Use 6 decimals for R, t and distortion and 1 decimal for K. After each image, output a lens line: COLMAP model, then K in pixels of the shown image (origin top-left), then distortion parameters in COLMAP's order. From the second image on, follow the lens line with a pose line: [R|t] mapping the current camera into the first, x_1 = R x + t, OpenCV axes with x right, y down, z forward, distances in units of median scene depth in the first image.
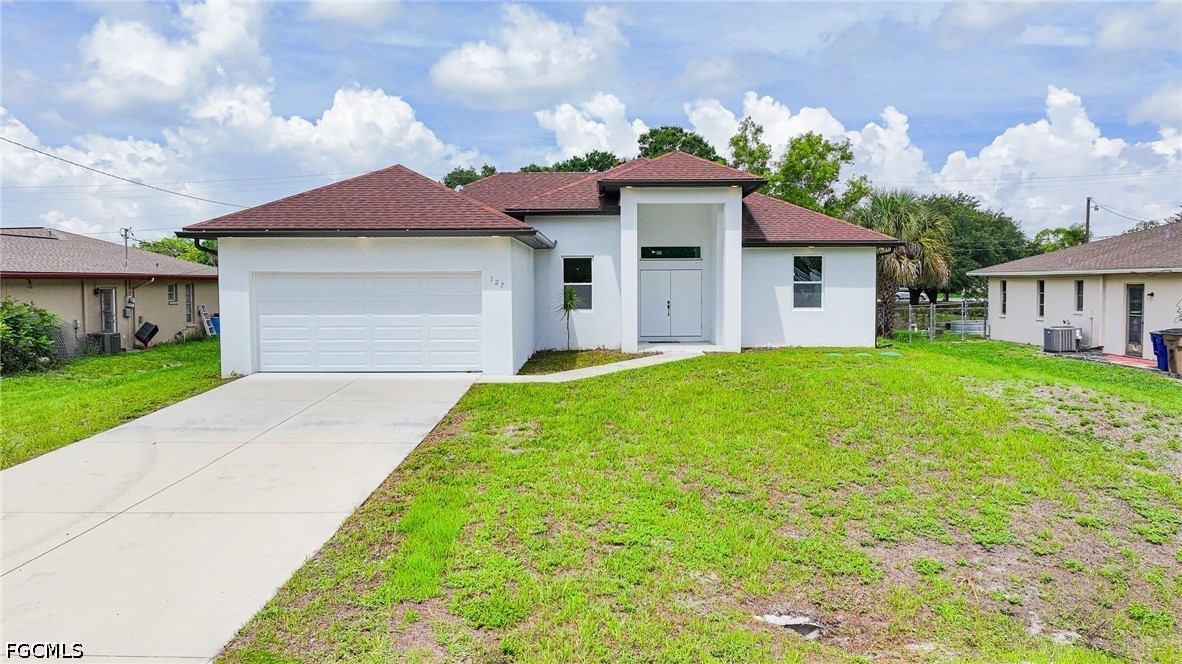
lens RADIAL K [[832.1, 0, 594.2], [0, 832.1, 328.6], [0, 0, 1]] dist [0.000845, 0.000134]
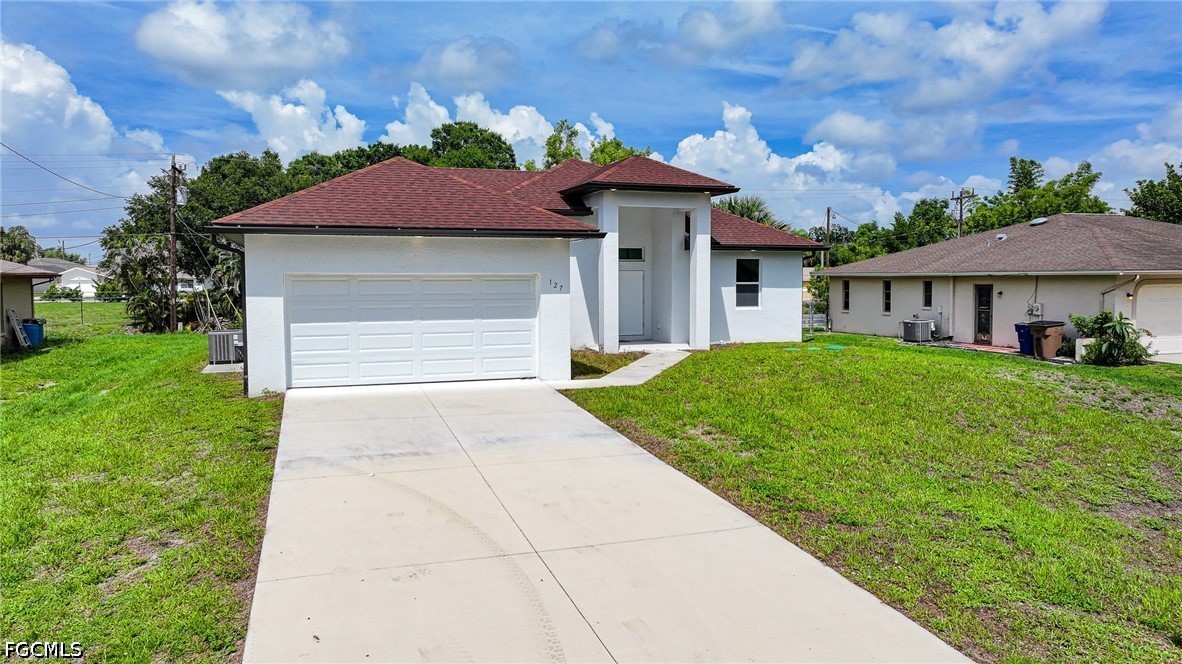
lens RADIAL K [[832.1, 0, 594.2], [0, 832.1, 328.6], [0, 0, 1]] dist [0.000845, 0.000134]
pose [[0.938668, -0.019574, 0.344265, -0.302939], [0.017608, 0.999806, 0.008836, -0.009599], [-0.344371, -0.002233, 0.938831, 0.050598]]
